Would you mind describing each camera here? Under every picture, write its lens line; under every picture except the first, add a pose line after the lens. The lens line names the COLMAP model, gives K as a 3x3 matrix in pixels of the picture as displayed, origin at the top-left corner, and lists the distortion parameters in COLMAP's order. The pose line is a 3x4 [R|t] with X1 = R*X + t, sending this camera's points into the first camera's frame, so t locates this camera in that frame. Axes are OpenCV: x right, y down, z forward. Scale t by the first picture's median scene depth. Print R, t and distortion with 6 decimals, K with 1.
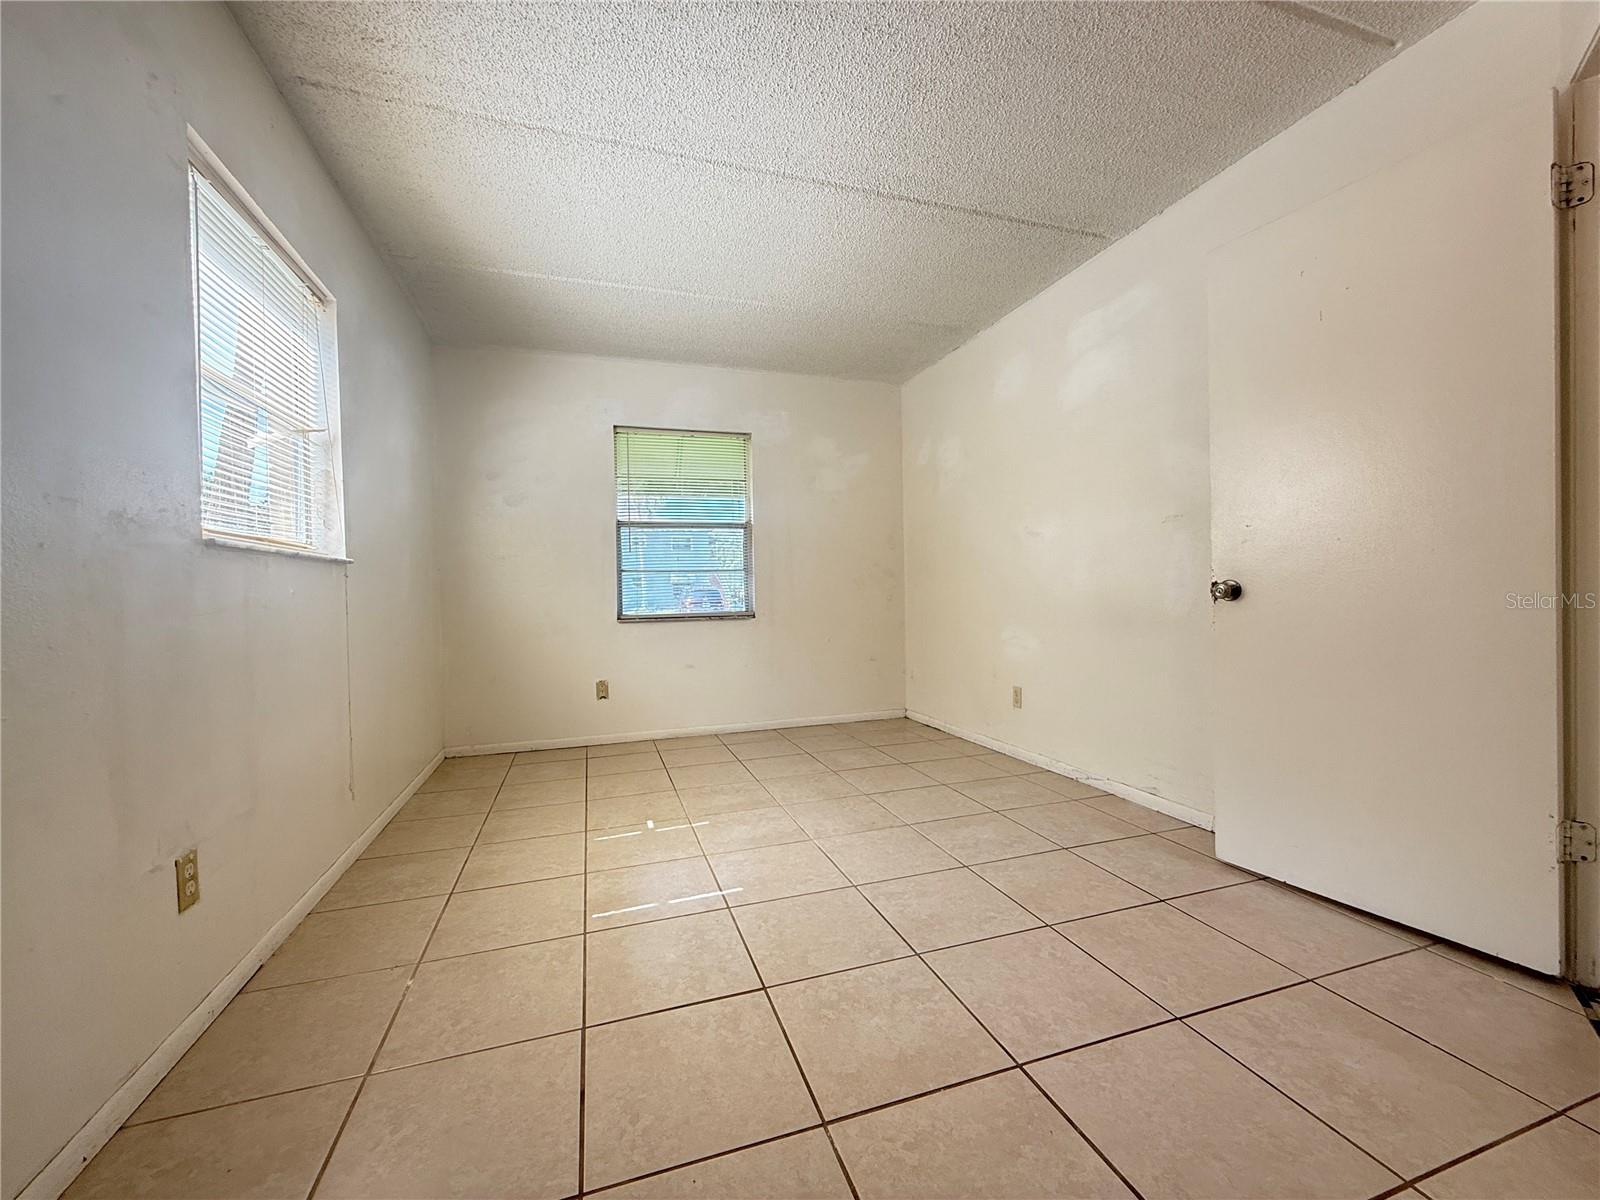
lens RADIAL K [[640.2, 0, 800.1], [0, 640.2, 603.1], [0, 0, 1]] dist [0.001850, -0.000809]
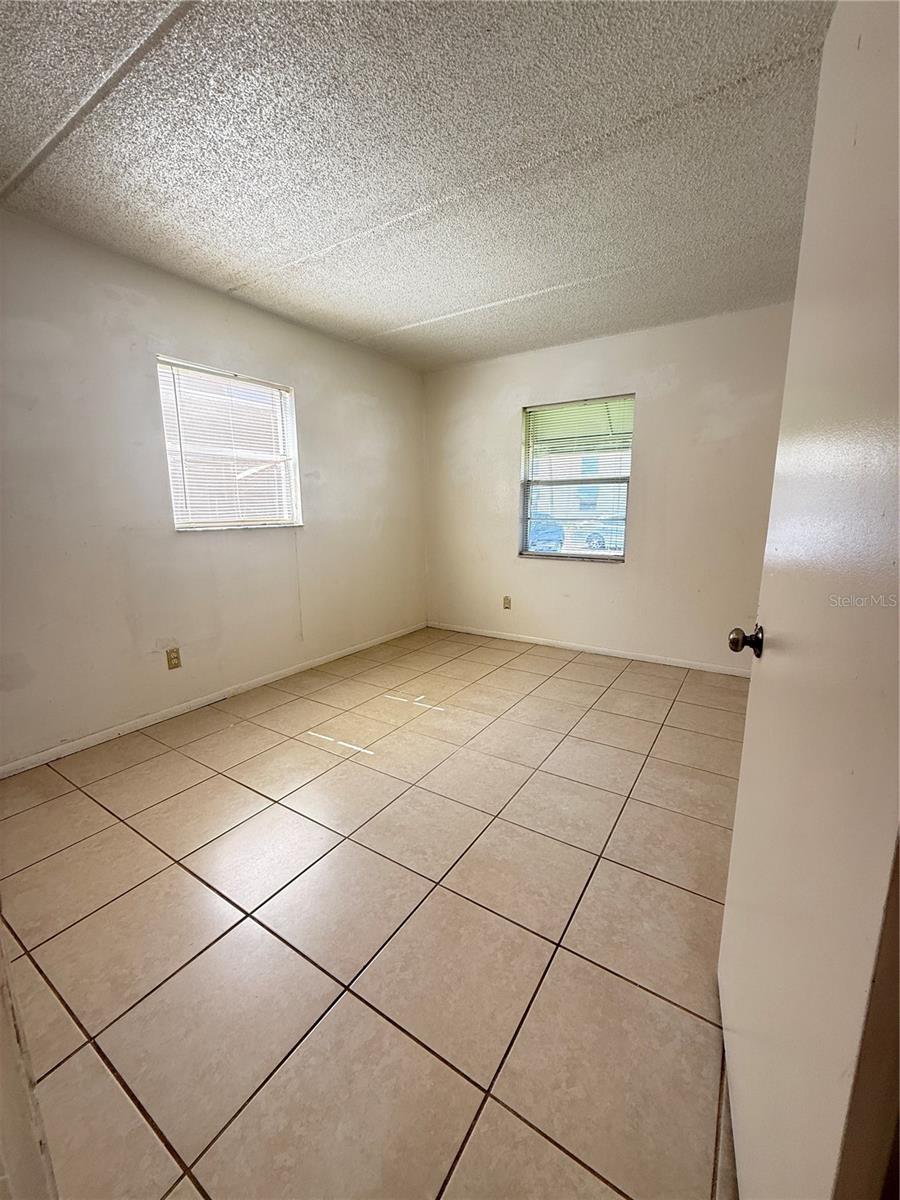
lens RADIAL K [[480.2, 0, 450.1], [0, 480.2, 601.0], [0, 0, 1]] dist [0.001850, -0.000809]
pose [[0.623653, 0.166908, -0.763674, 0.625337], [-0.021945, 0.980292, 0.196331, -0.112060], [0.781393, -0.105683, 0.615025, 0.336425]]
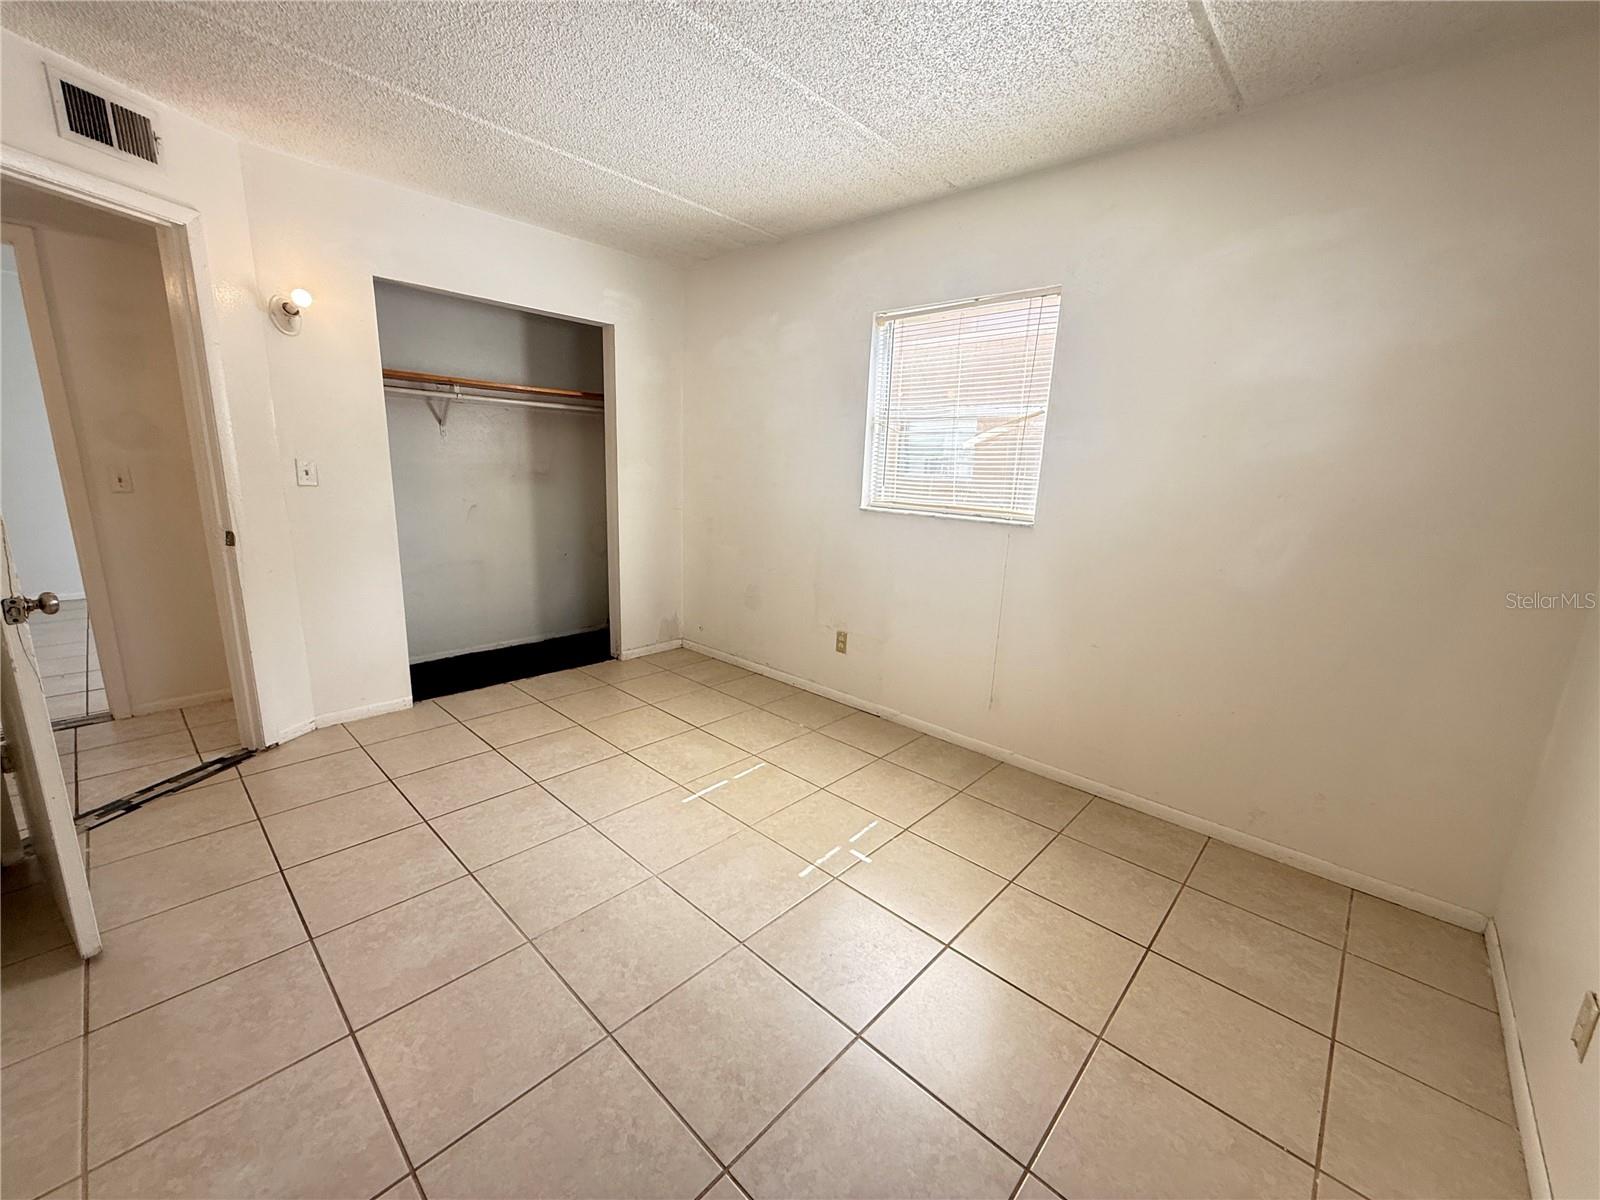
lens RADIAL K [[640.2, 0, 793.9], [0, 640.2, 605.5], [0, 0, 1]] dist [0.001850, -0.000809]
pose [[-0.880921, 0.092682, -0.464100, 0.185846], [-0.027984, 0.968720, 0.246572, -0.161513], [0.472436, 0.230198, -0.850772, 1.484924]]
